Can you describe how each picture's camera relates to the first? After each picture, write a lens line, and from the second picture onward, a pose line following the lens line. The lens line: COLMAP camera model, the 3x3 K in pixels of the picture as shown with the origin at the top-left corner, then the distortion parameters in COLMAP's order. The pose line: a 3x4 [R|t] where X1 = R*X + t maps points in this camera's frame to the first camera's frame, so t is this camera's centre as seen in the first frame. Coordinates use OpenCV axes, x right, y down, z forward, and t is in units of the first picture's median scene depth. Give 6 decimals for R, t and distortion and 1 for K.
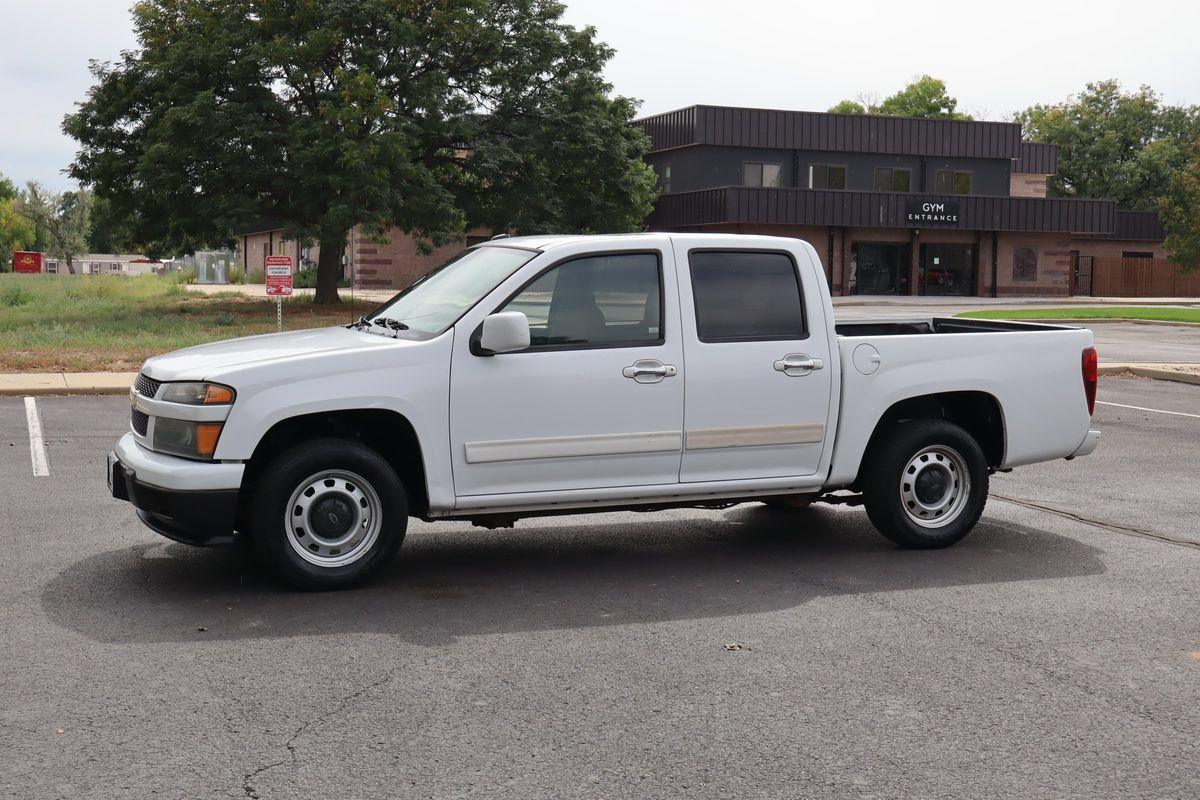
lens RADIAL K [[1561.3, 0, 598.3], [0, 1561.3, 403.5], [0, 0, 1]] dist [0.009548, 0.000000]
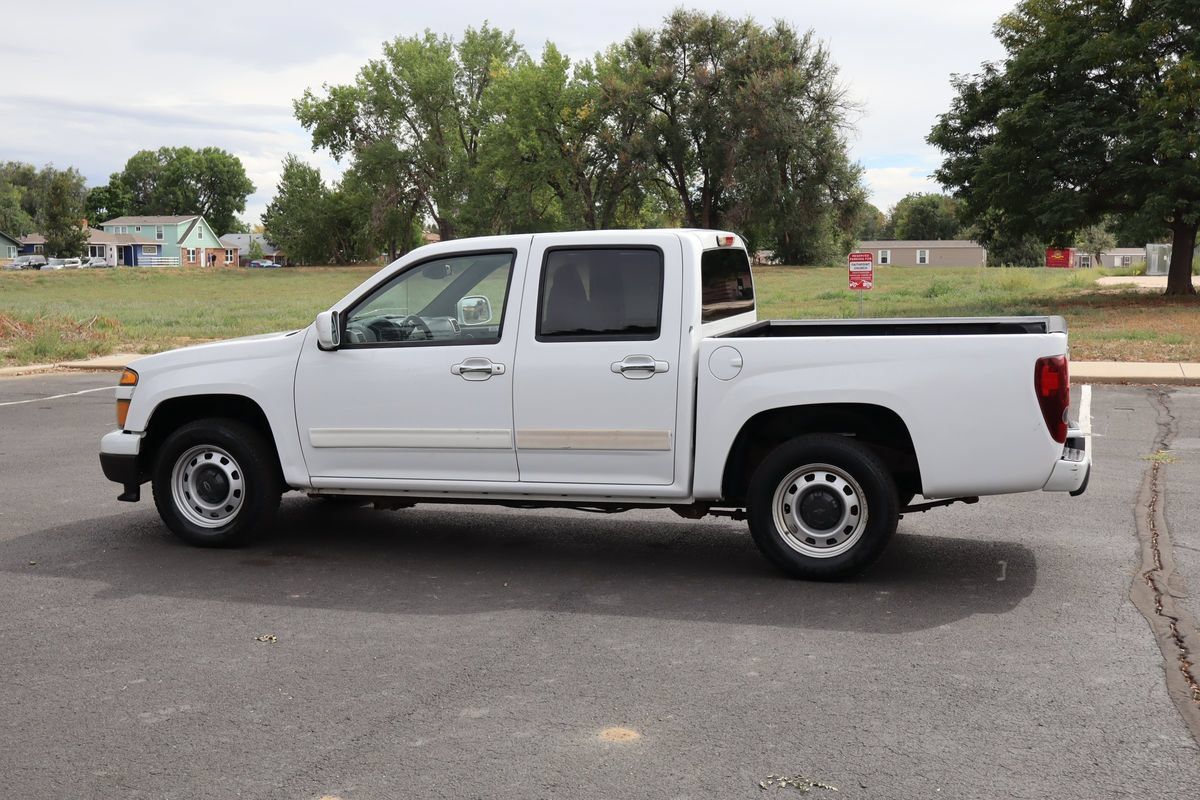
lens RADIAL K [[1434.8, 0, 596.9], [0, 1434.8, 397.2], [0, 0, 1]] dist [0.003188, 0.000000]
pose [[0.770121, 0.041122, -0.636571, 0.603631], [-0.036136, 0.999130, 0.020826, -0.021589], [0.636874, 0.006965, 0.770937, 0.289870]]
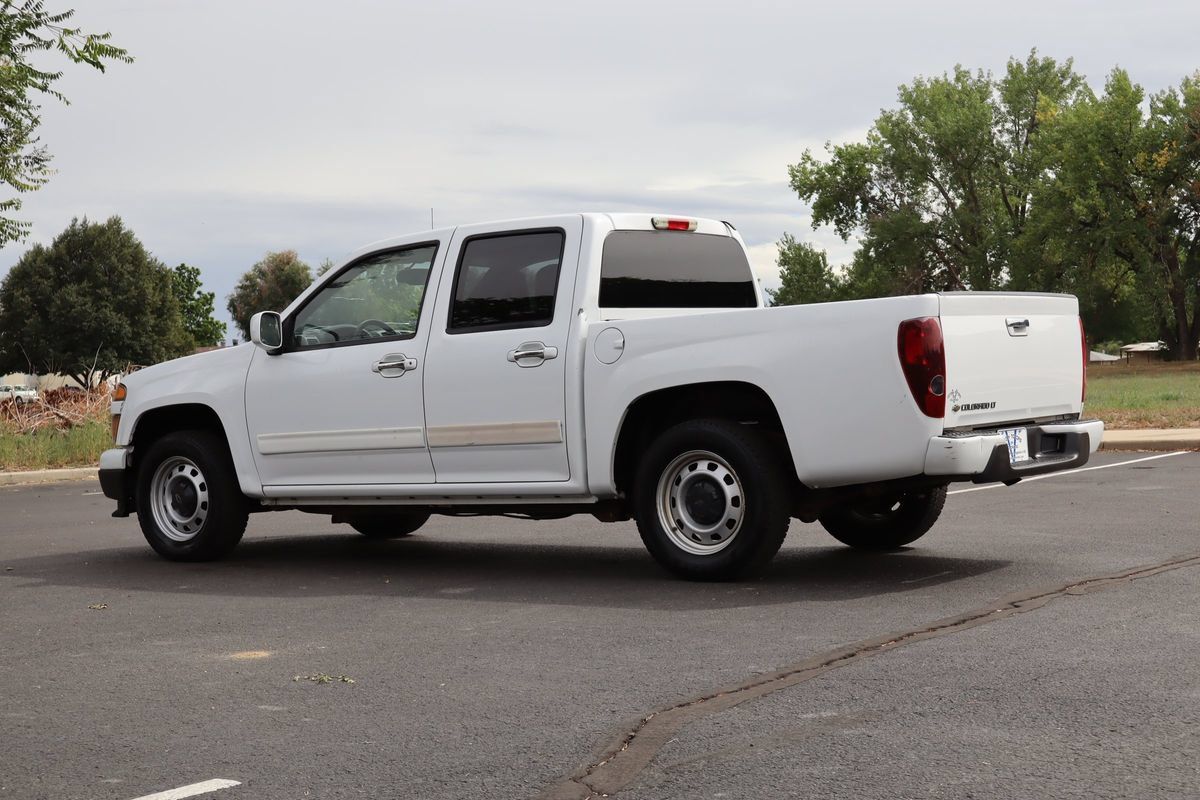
lens RADIAL K [[1875.6, 0, 596.5], [0, 1875.6, 403.8], [0, 0, 1]] dist [0.006589, 0.000000]
pose [[0.521068, -0.022216, -0.853226, 0.964082], [-0.032175, 0.998439, -0.045647, 0.046368], [0.852908, 0.051238, 0.519540, 0.439438]]
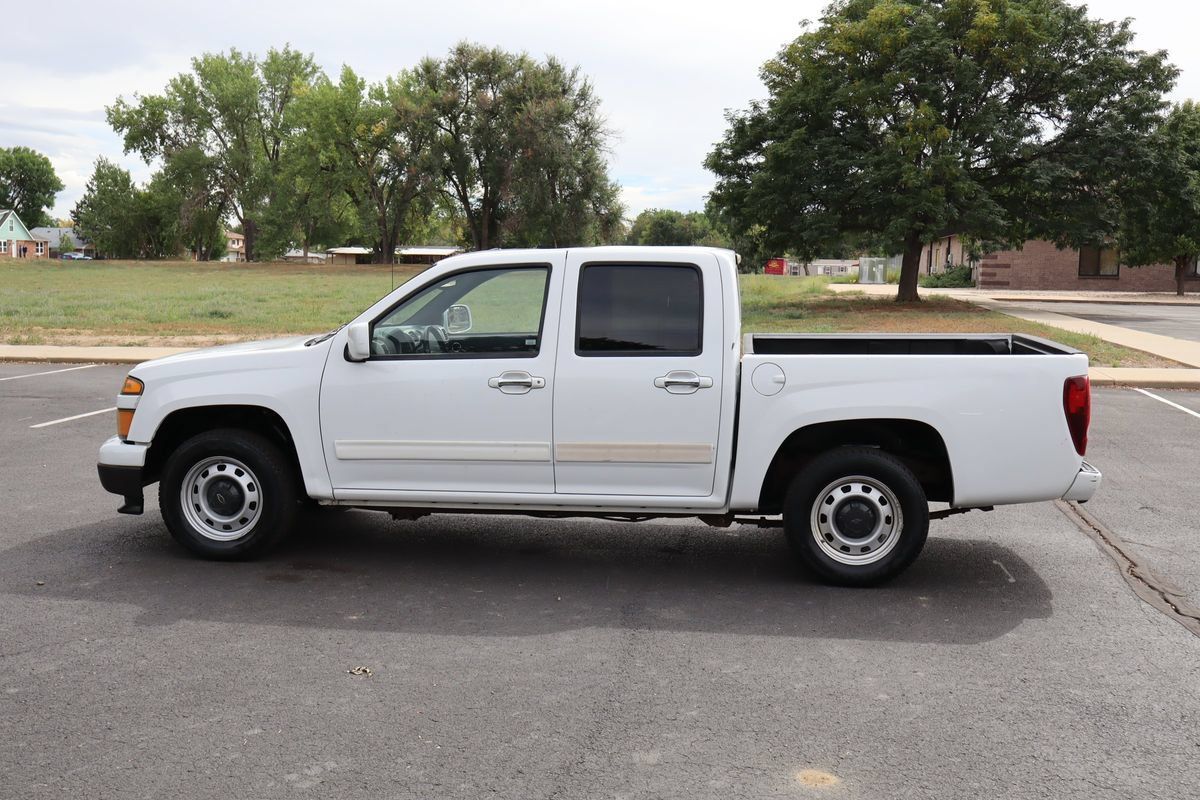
lens RADIAL K [[1234.3, 0, 597.4], [0, 1234.3, 396.7], [0, 0, 1]] dist [0.003042, 0.000000]
pose [[0.870409, 0.052209, -0.489554, 0.417676], [-0.044457, 0.998634, 0.027457, -0.031417], [0.490319, -0.002135, 0.871541, 0.281821]]
